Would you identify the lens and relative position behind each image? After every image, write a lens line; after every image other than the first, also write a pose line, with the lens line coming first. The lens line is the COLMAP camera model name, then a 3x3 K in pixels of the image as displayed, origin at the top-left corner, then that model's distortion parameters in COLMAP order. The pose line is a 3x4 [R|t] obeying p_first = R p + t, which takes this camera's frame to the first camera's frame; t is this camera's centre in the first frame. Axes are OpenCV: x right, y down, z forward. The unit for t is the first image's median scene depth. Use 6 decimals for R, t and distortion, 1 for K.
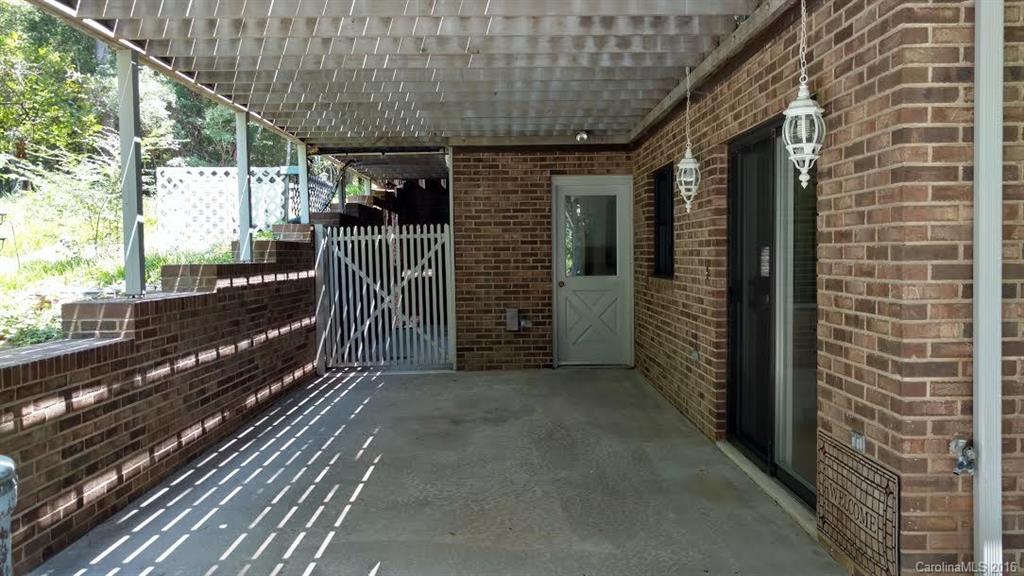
lens RADIAL K [[818.8, 0, 512.5], [0, 818.8, 287.9], [0, 0, 1]] dist [0.007515, 0.002631]
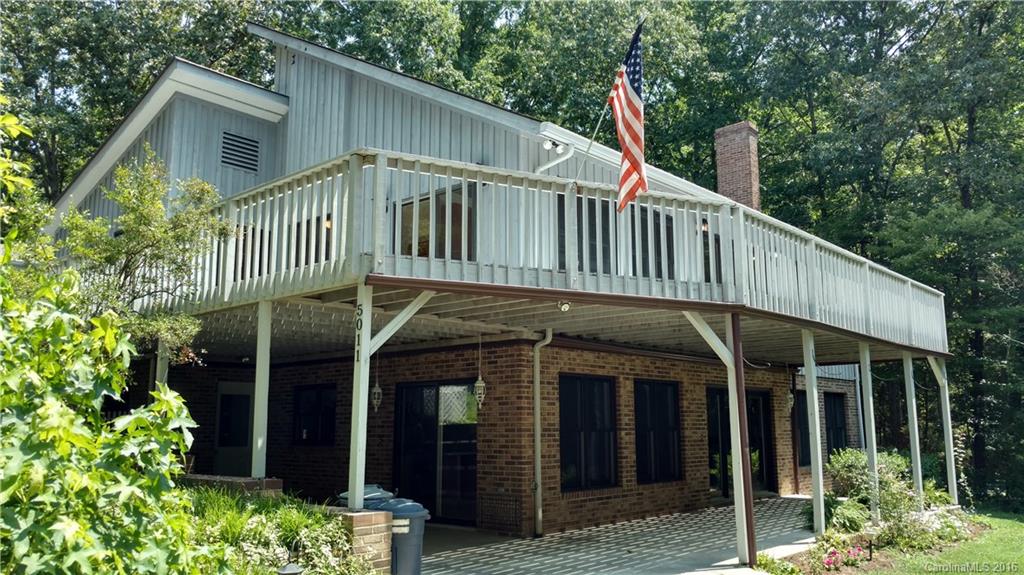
lens RADIAL K [[801.3, 0, 513.2], [0, 801.3, 287.6], [0, 0, 1]] dist [-0.003665, -0.000536]
pose [[0.673485, 0.139394, 0.725939, -2.171810], [0.028807, 0.976364, -0.214205, 0.097840], [-0.738640, 0.165176, 0.653551, -1.367195]]
